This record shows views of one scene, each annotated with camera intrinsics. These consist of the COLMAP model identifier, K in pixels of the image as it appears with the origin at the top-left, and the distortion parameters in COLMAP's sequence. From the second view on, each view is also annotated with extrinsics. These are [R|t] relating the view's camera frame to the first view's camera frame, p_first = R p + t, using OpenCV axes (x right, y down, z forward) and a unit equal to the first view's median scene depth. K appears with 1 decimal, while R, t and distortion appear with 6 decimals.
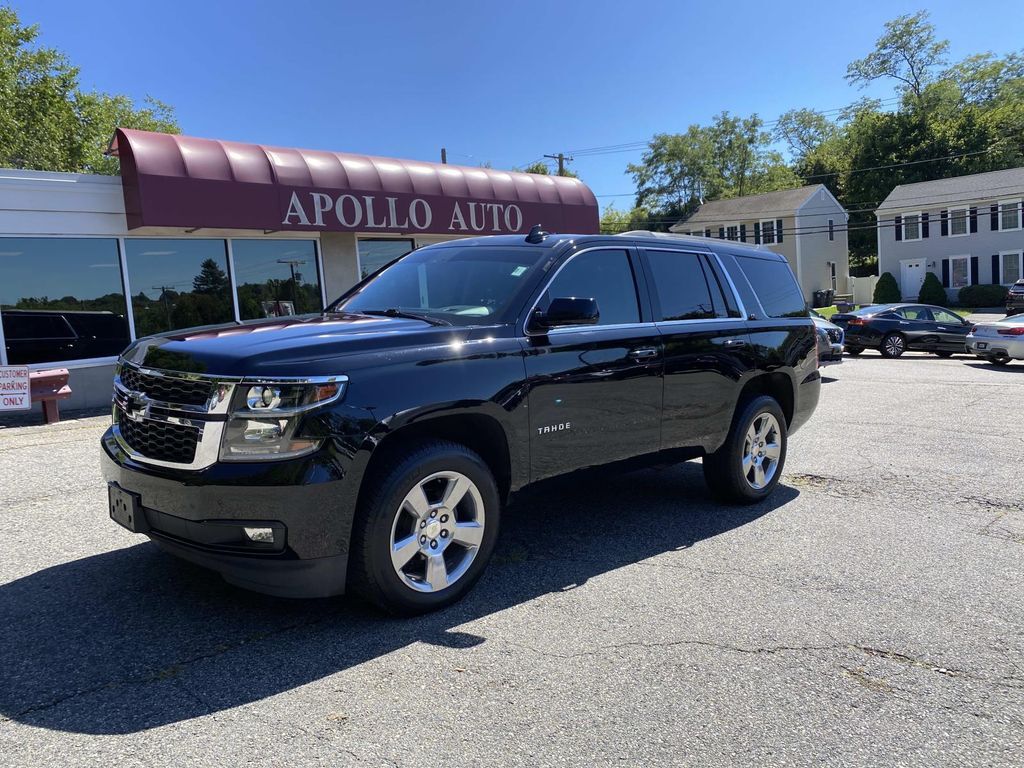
lens RADIAL K [[784.6, 0, 504.7], [0, 784.6, 392.4], [0, 0, 1]] dist [0.011136, -0.010022]
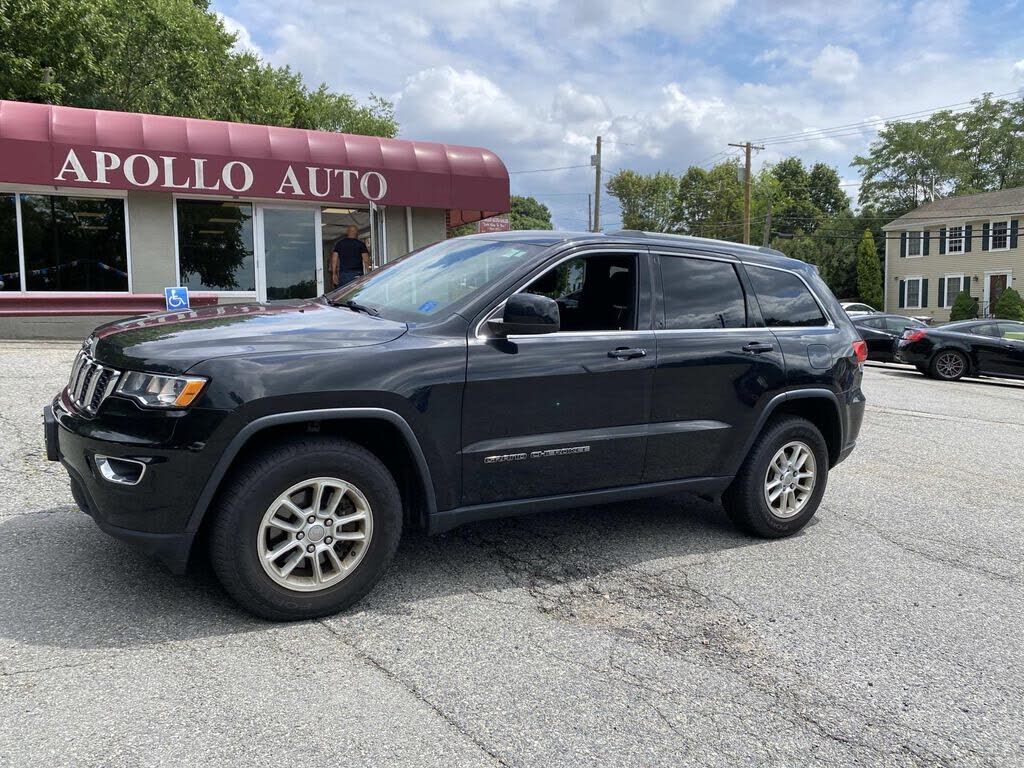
lens RADIAL K [[784.6, 0, 510.6], [0, 784.6, 379.8], [0, 0, 1]] dist [0.011136, -0.010022]
pose [[0.935995, 0.093320, -0.339418, 0.158753], [-0.098380, 0.995146, 0.002310, -0.002235], [0.337986, 0.031230, 0.940633, 0.052598]]
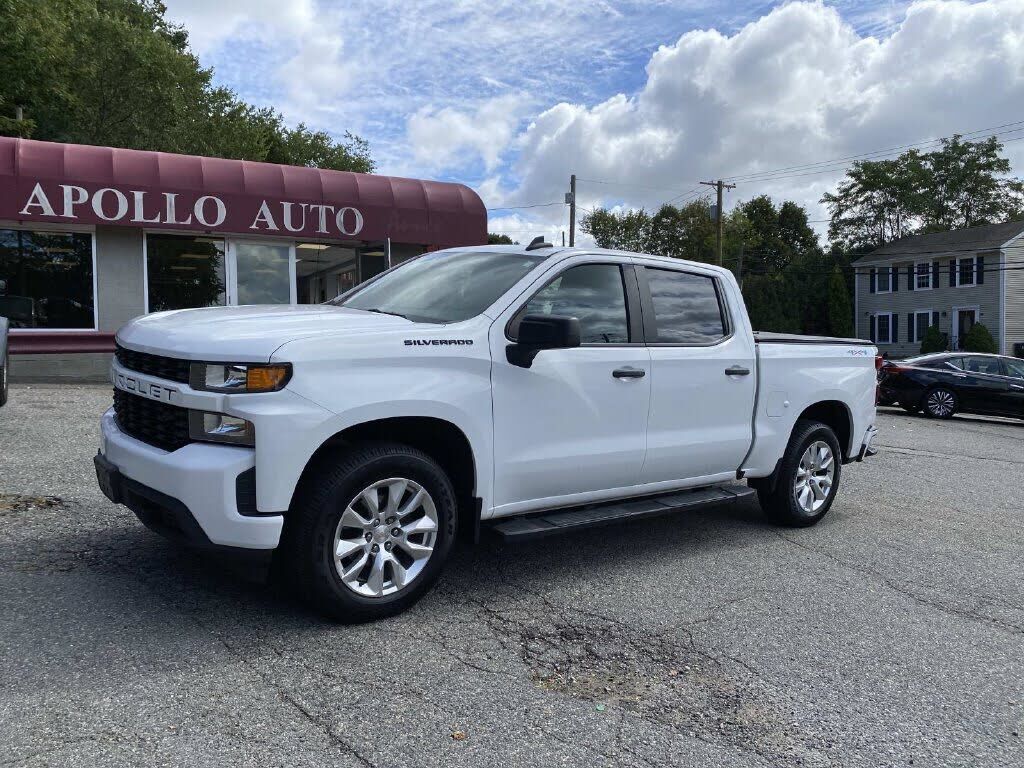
lens RADIAL K [[784.6, 0, 509.6], [0, 784.6, 379.0], [0, 0, 1]] dist [0.011136, -0.010022]
pose [[0.946237, 0.073991, -0.314898, 0.155759], [-0.093118, 0.994587, -0.046114, -0.002887], [0.309781, 0.072957, 0.948005, 0.057172]]
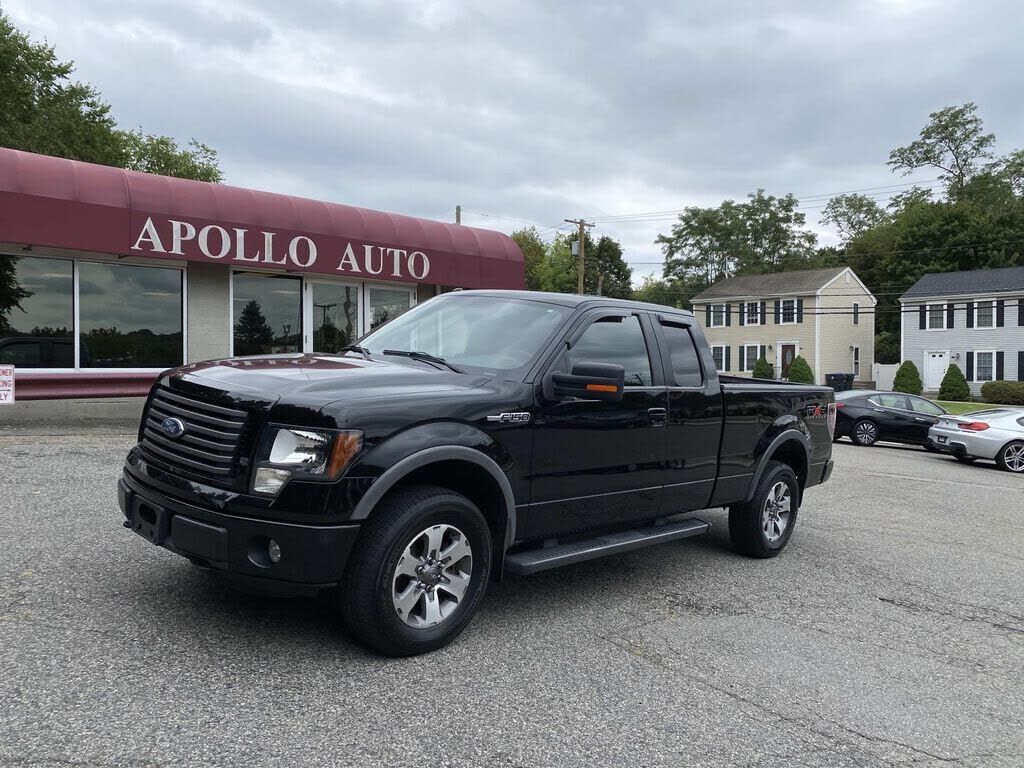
lens RADIAL K [[784.6, 0, 511.5], [0, 784.6, 389.0], [0, 0, 1]] dist [0.011136, -0.010022]
pose [[0.995236, 0.078077, -0.058395, 0.060490], [-0.082593, 0.993415, -0.079406, -0.000758], [0.051811, 0.083851, 0.995130, 0.016659]]
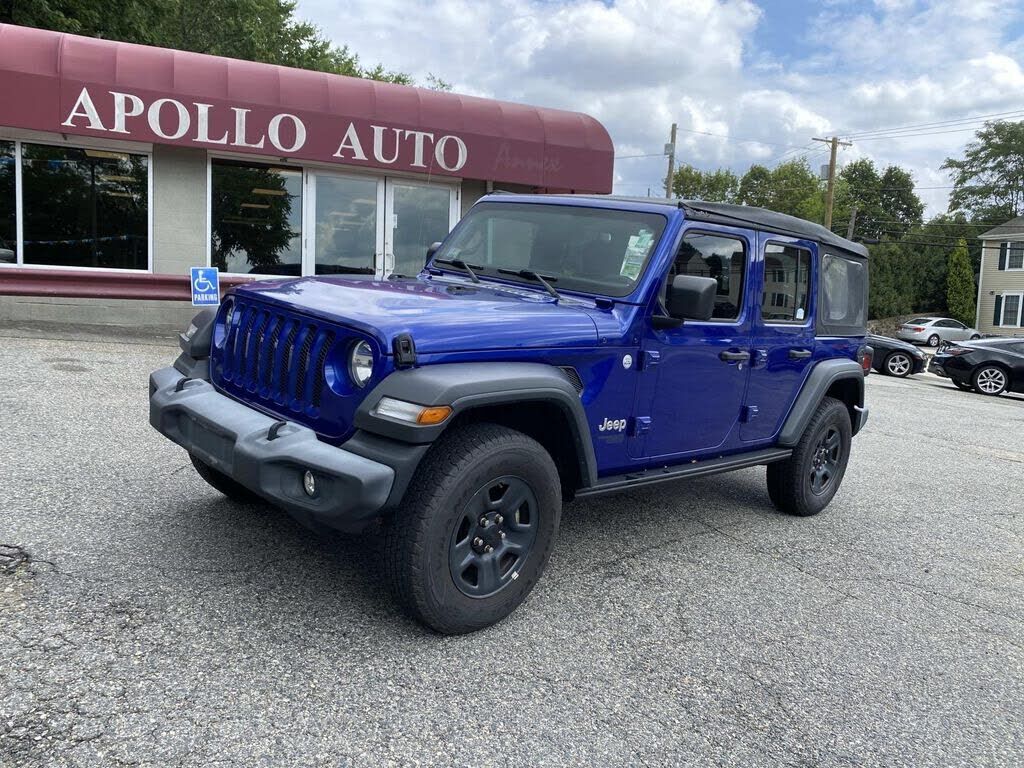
lens RADIAL K [[784.6, 0, 499.9], [0, 784.6, 379.2], [0, 0, 1]] dist [0.011136, -0.010022]
pose [[0.908001, 0.146280, -0.392602, 0.120937], [-0.151696, 0.988274, 0.017383, -0.007420], [0.390541, 0.043773, 0.919544, 0.099527]]
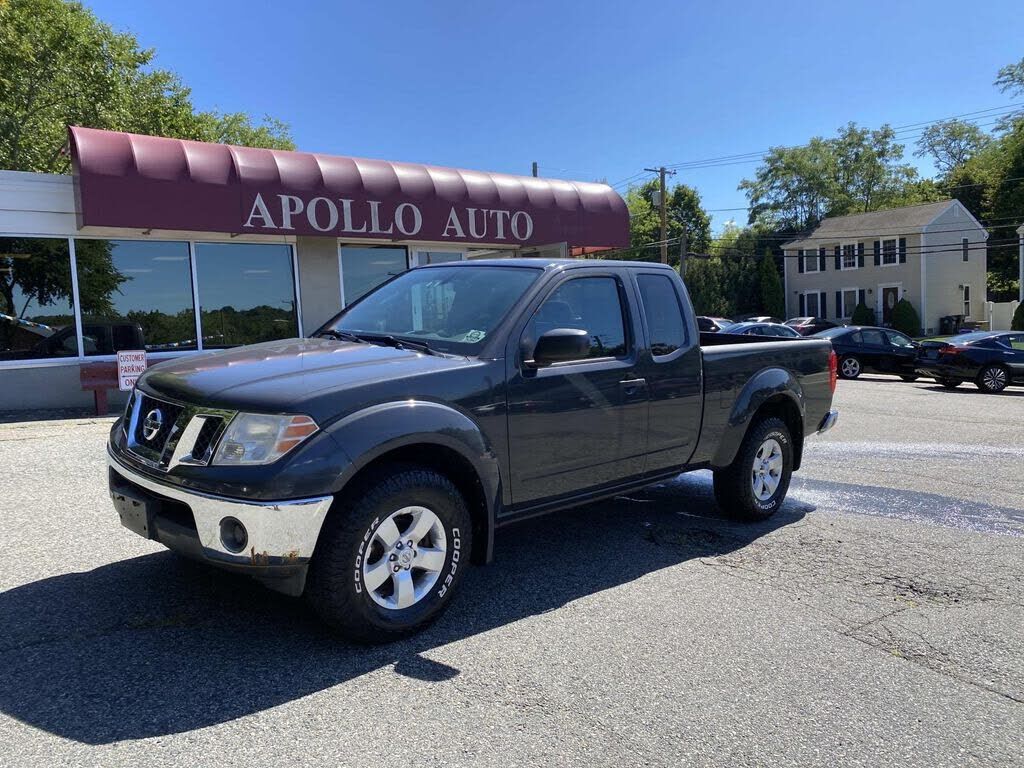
lens RADIAL K [[784.6, 0, 498.9], [0, 784.6, 396.3], [0, 0, 1]] dist [0.011136, -0.010022]
pose [[0.985805, 0.041767, -0.162617, 0.044685], [-0.044579, 0.998912, -0.013681, -0.001874], [0.161869, 0.020736, 0.986594, 0.025366]]
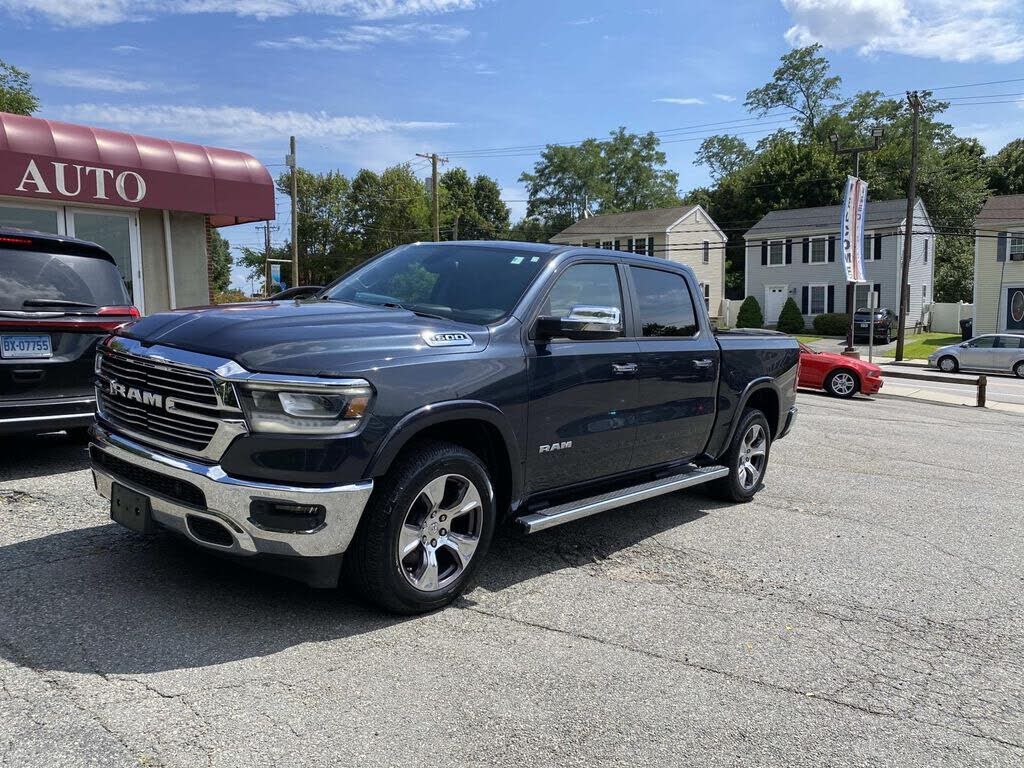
lens RADIAL K [[784.6, 0, 521.9], [0, 784.6, 388.5], [0, 0, 1]] dist [0.011136, -0.010022]
pose [[0.995156, 0.050366, 0.084424, 0.118364], [-0.048886, 0.998614, -0.019506, -0.000839], [-0.085289, 0.015285, 0.996239, 0.029613]]
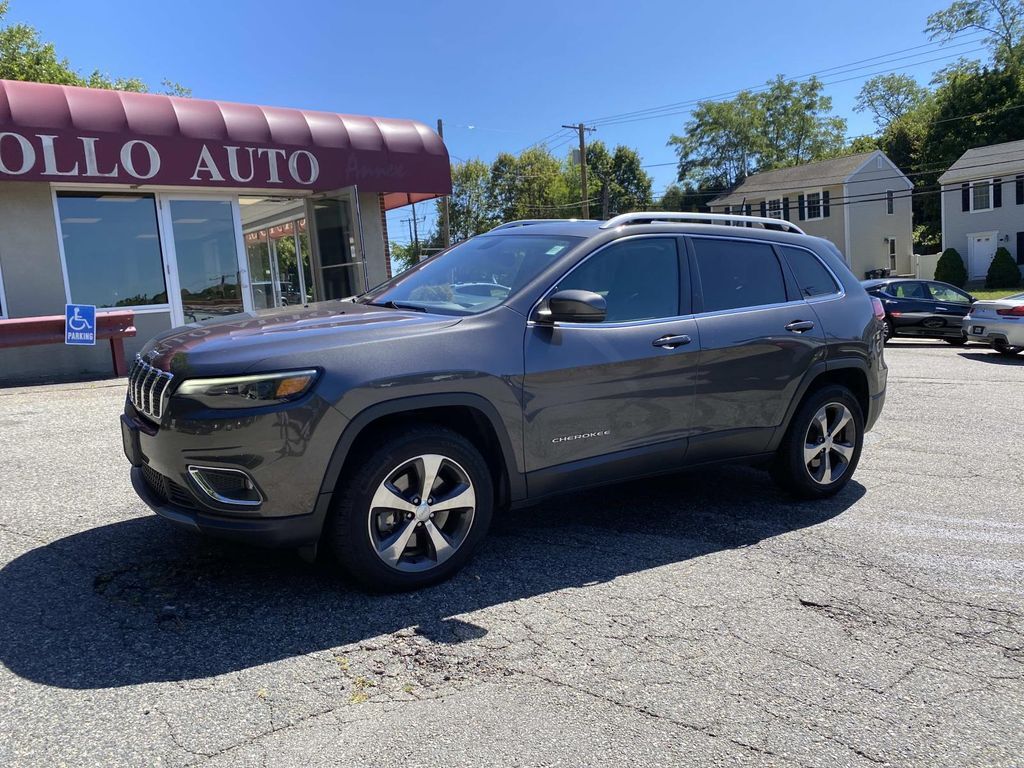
lens RADIAL K [[784.6, 0, 502.9], [0, 784.6, 394.6], [0, 0, 1]] dist [0.011136, -0.010022]
pose [[0.993380, 0.008905, -0.114525, 0.094305], [-0.006751, 0.999793, 0.019190, -0.003060], [0.114672, -0.018290, 0.993235, 0.071818]]
